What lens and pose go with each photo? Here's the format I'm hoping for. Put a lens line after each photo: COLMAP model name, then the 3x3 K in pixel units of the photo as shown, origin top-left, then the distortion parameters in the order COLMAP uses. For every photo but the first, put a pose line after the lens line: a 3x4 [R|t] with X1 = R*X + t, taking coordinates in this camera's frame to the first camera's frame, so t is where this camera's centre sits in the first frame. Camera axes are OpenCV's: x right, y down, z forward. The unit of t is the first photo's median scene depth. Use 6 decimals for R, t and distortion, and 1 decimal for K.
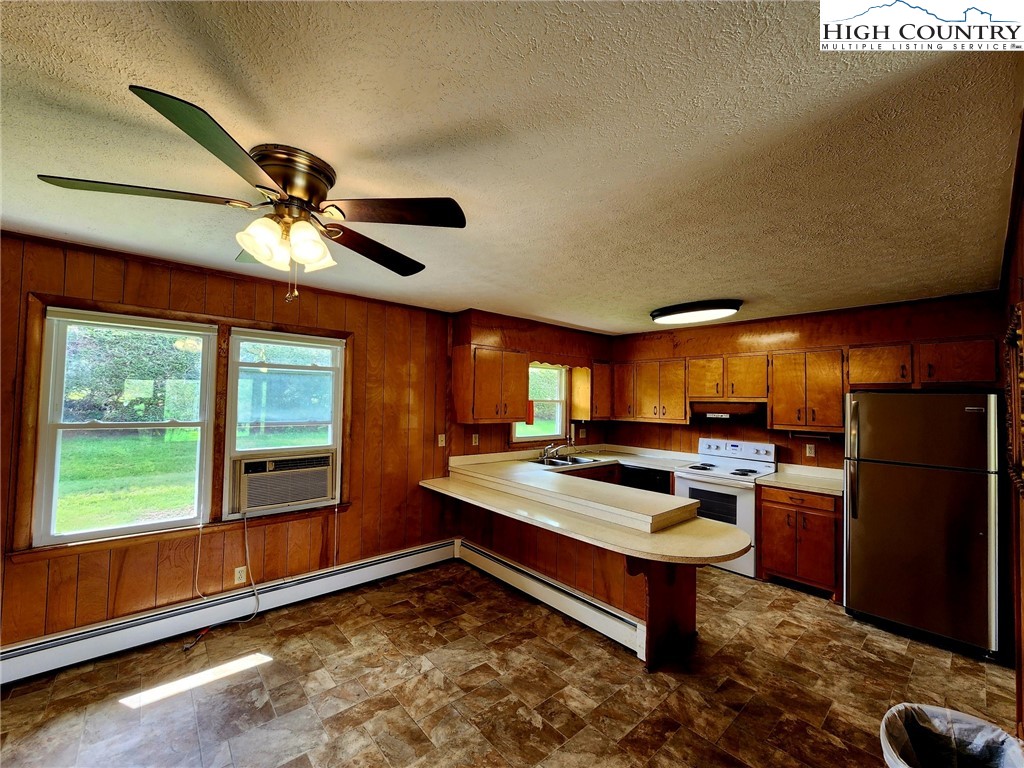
lens RADIAL K [[416.8, 0, 532.3], [0, 416.8, 384.9], [0, 0, 1]] dist [0.010582, -0.000065]
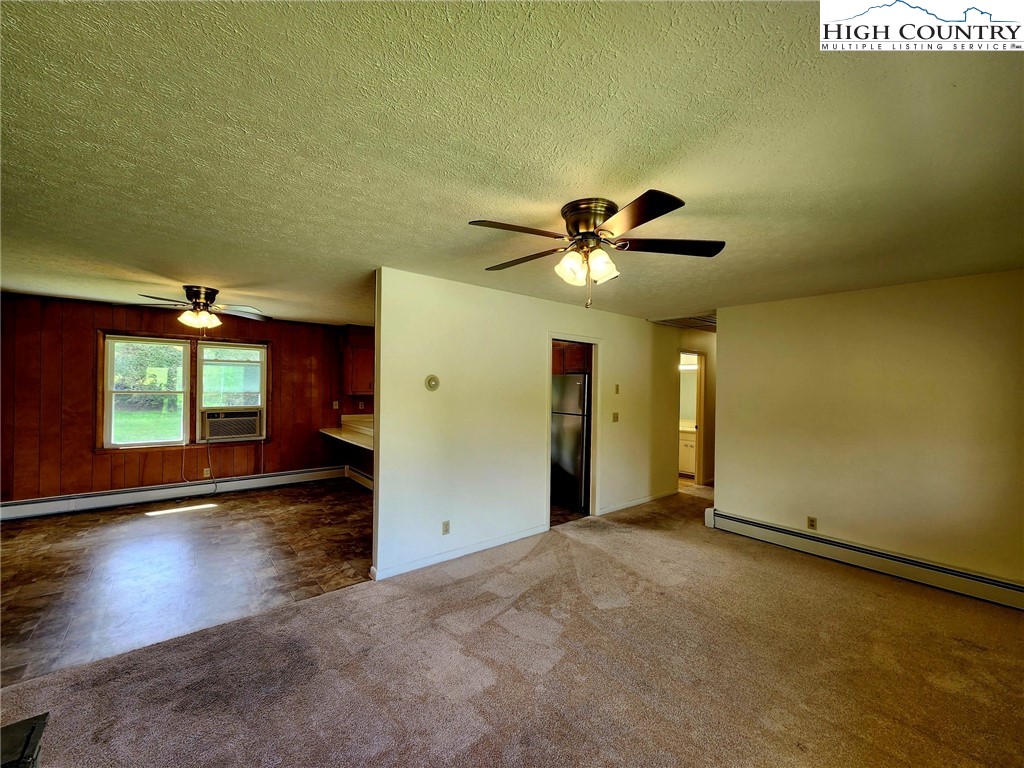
lens RADIAL K [[413.9, 0, 522.2], [0, 413.9, 381.5], [0, 0, 1]] dist [0.021233, 0.000094]
pose [[0.998974, -0.003498, -0.045161, 0.799977], [0.004856, 0.999538, 0.030005, -0.005116], [0.045035, -0.030193, 0.998529, -0.798348]]
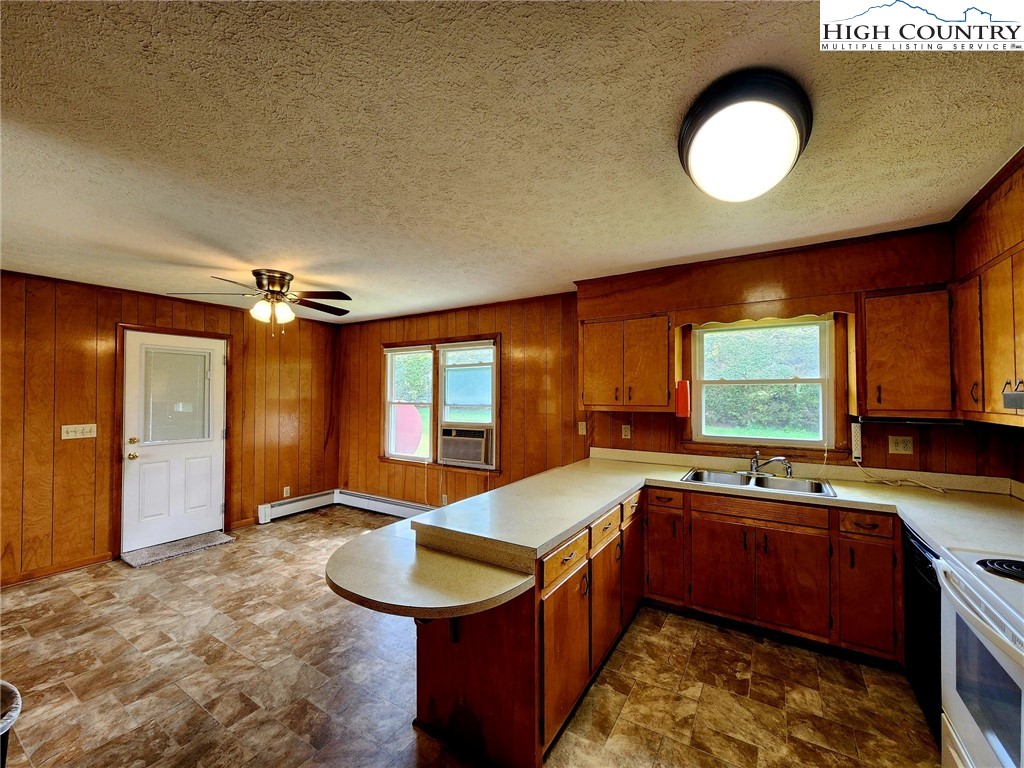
lens RADIAL K [[417.6, 0, 511.8], [0, 417.6, 403.6], [0, 0, 1]] dist [-0.007398, 0.000012]
pose [[0.265081, 0.006265, -0.964206, 0.886471], [0.046918, 0.998711, 0.019388, 0.071468], [0.963084, -0.050378, 0.264445, 0.830094]]
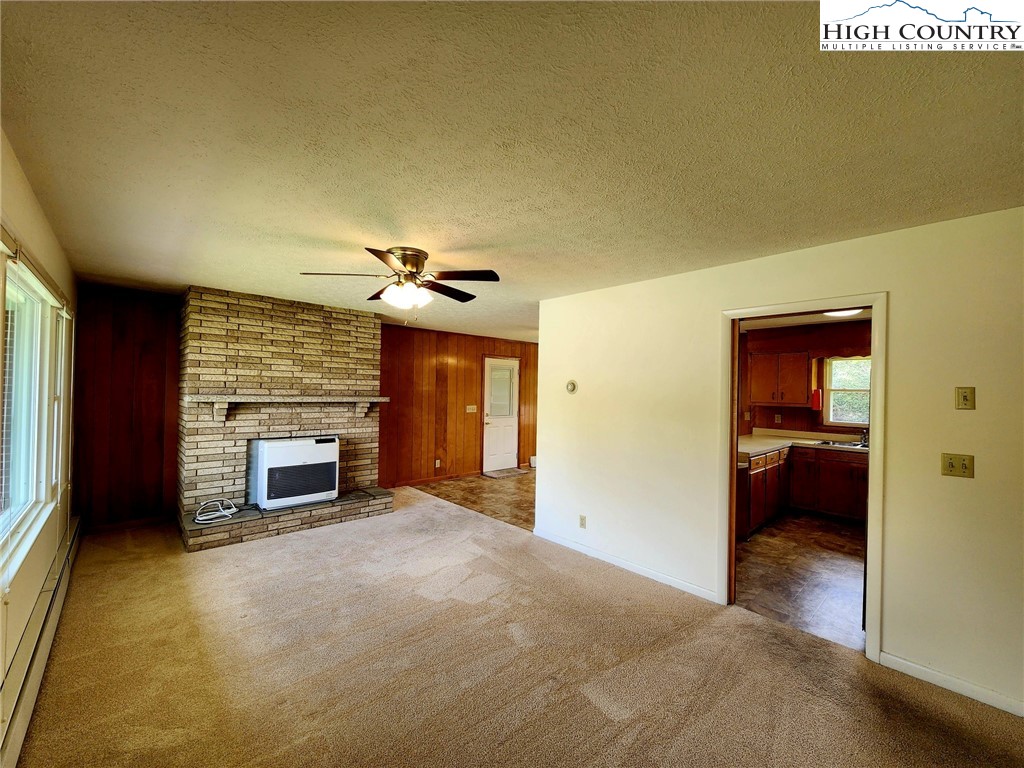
lens RADIAL K [[417.6, 0, 511.8], [0, 417.6, 403.6], [0, 0, 1]] dist [-0.007398, 0.000012]
pose [[0.009205, 0.014403, -0.999854, 1.822104], [0.026340, 0.999546, 0.014641, 0.056104], [0.999611, -0.026471, 0.008822, 0.152058]]
